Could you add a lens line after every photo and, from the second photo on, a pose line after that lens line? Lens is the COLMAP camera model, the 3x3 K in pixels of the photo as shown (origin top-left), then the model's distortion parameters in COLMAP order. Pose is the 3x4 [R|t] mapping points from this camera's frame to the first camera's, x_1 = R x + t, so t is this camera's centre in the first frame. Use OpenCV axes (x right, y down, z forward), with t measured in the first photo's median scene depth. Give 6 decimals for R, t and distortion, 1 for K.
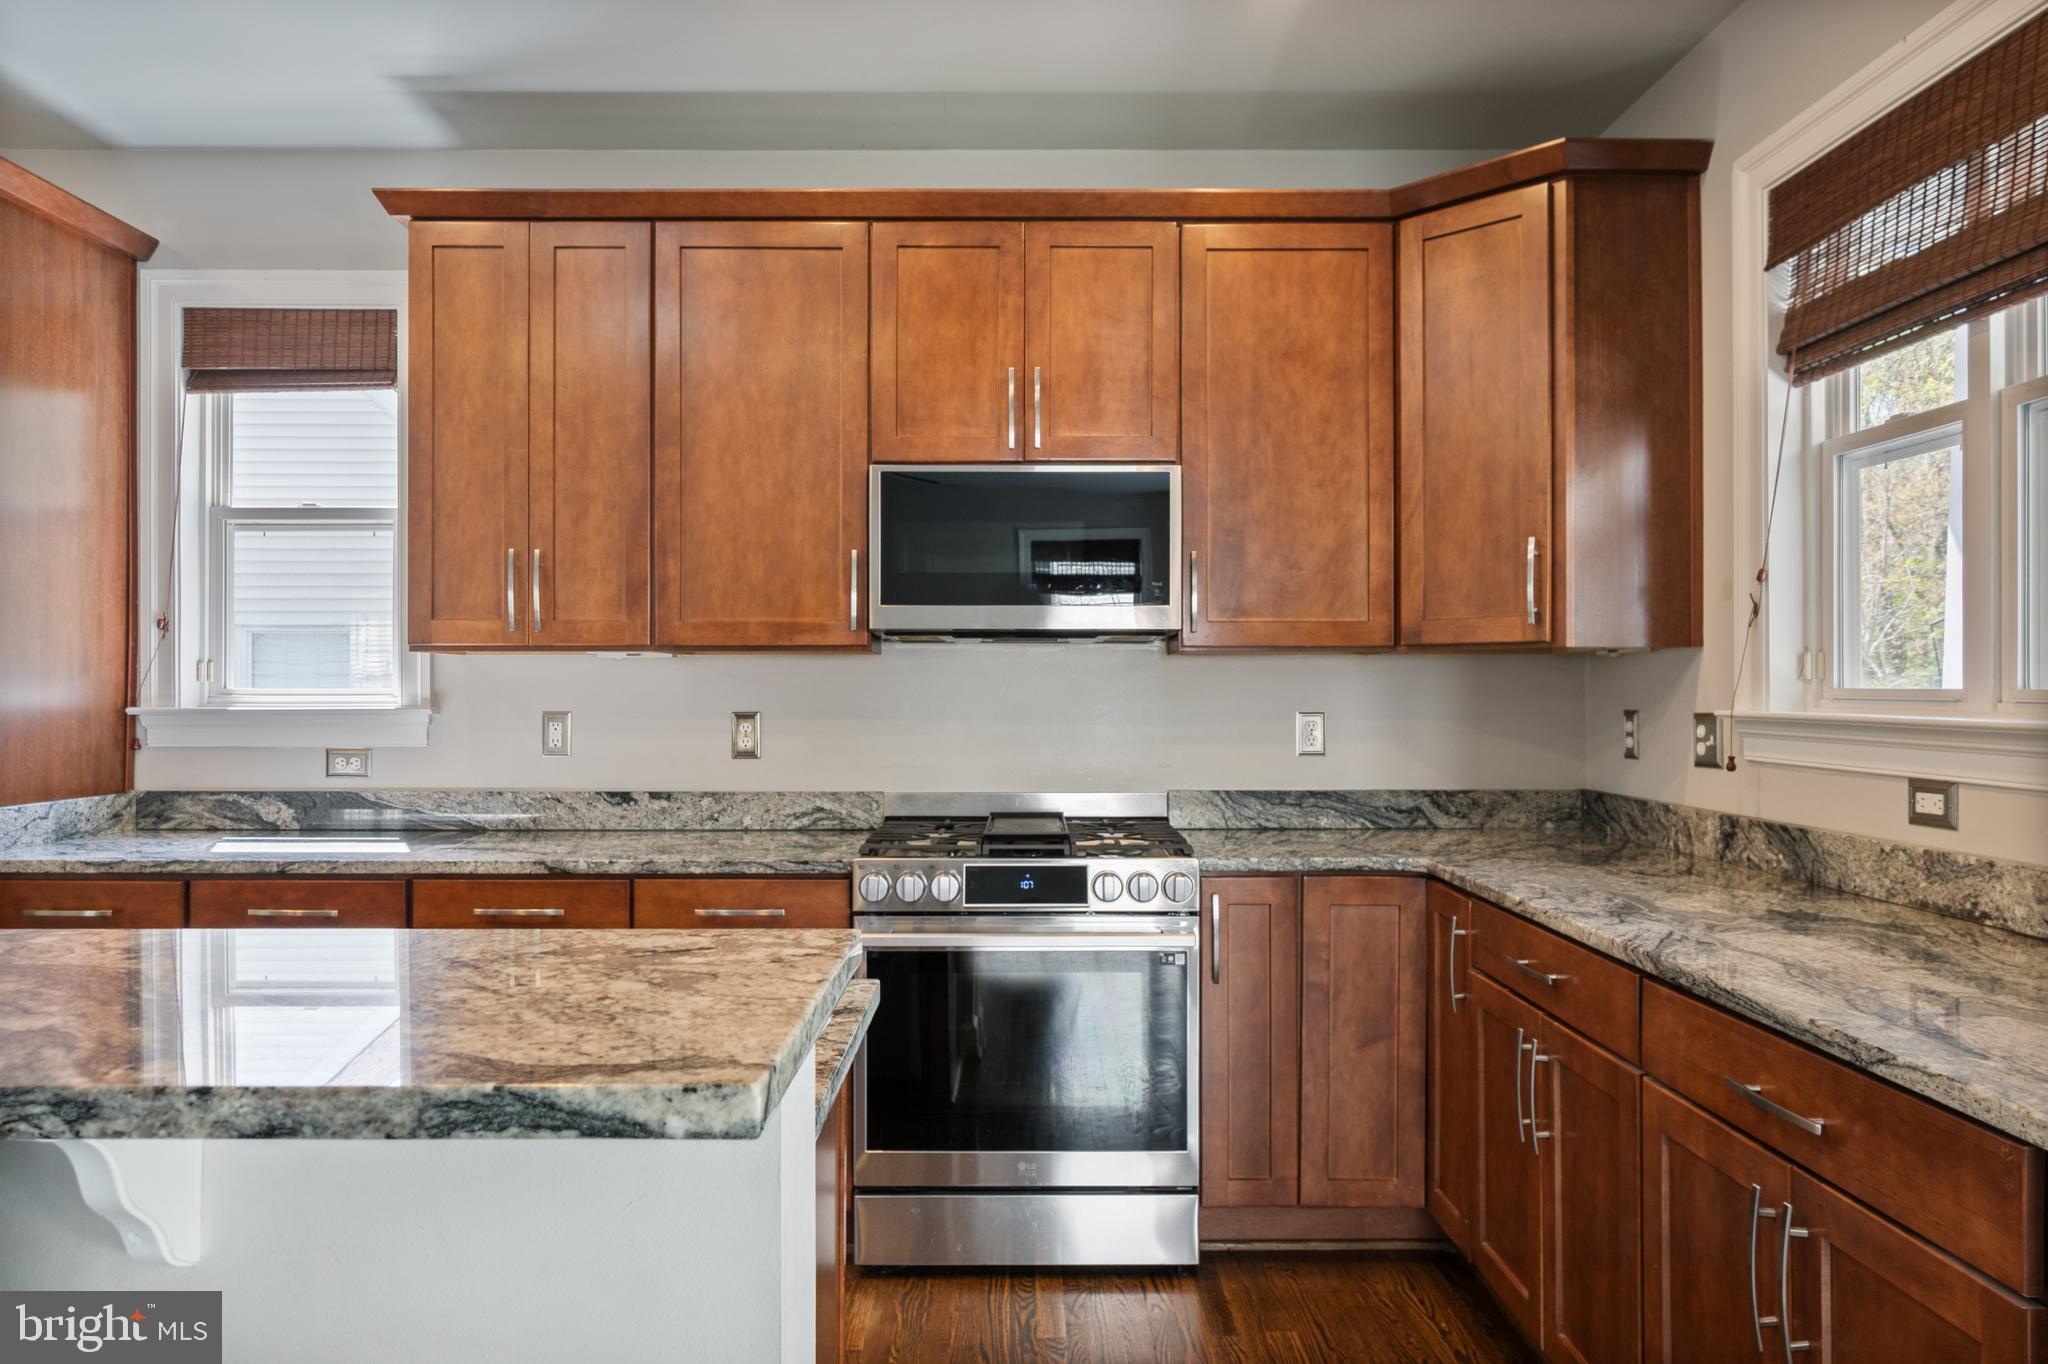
lens RADIAL K [[1360.9, 0, 1029.2], [0, 1360.9, 688.4], [0, 0, 1]] dist [-0.000053, -0.003705]
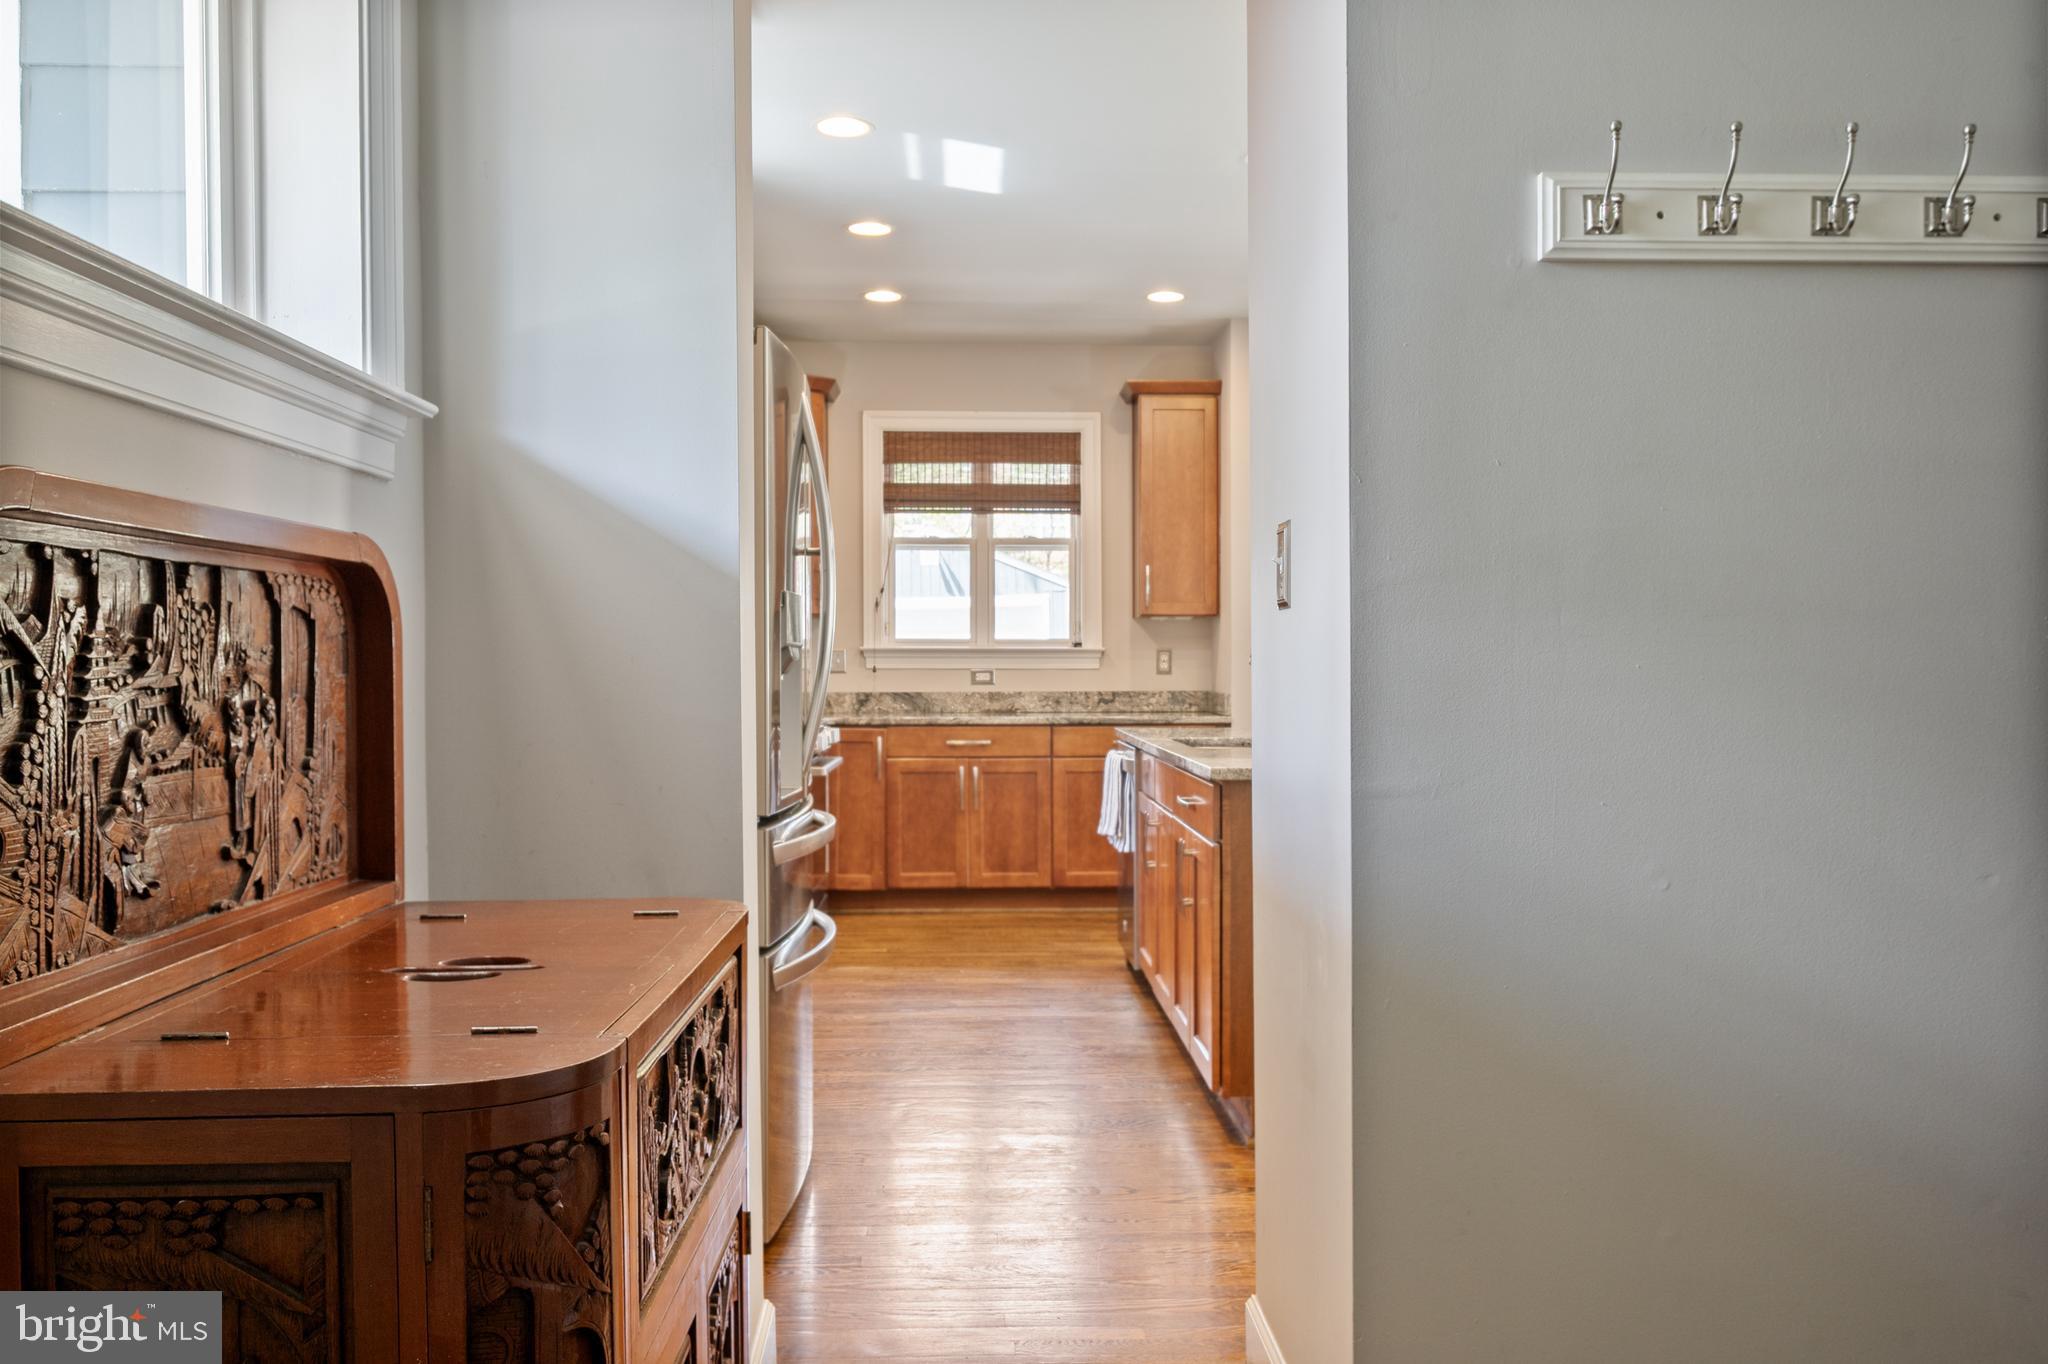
lens RADIAL K [[1615.9, 0, 1015.1], [0, 1615.9, 683.5], [0, 0, 1]] dist [0.004317, -0.009550]
pose [[-0.048536, -0.005094, 0.998808, -1.947722], [0.001522, 0.999985, 0.005174, 0.055536], [-0.998820, 0.001772, -0.048528, 0.757791]]
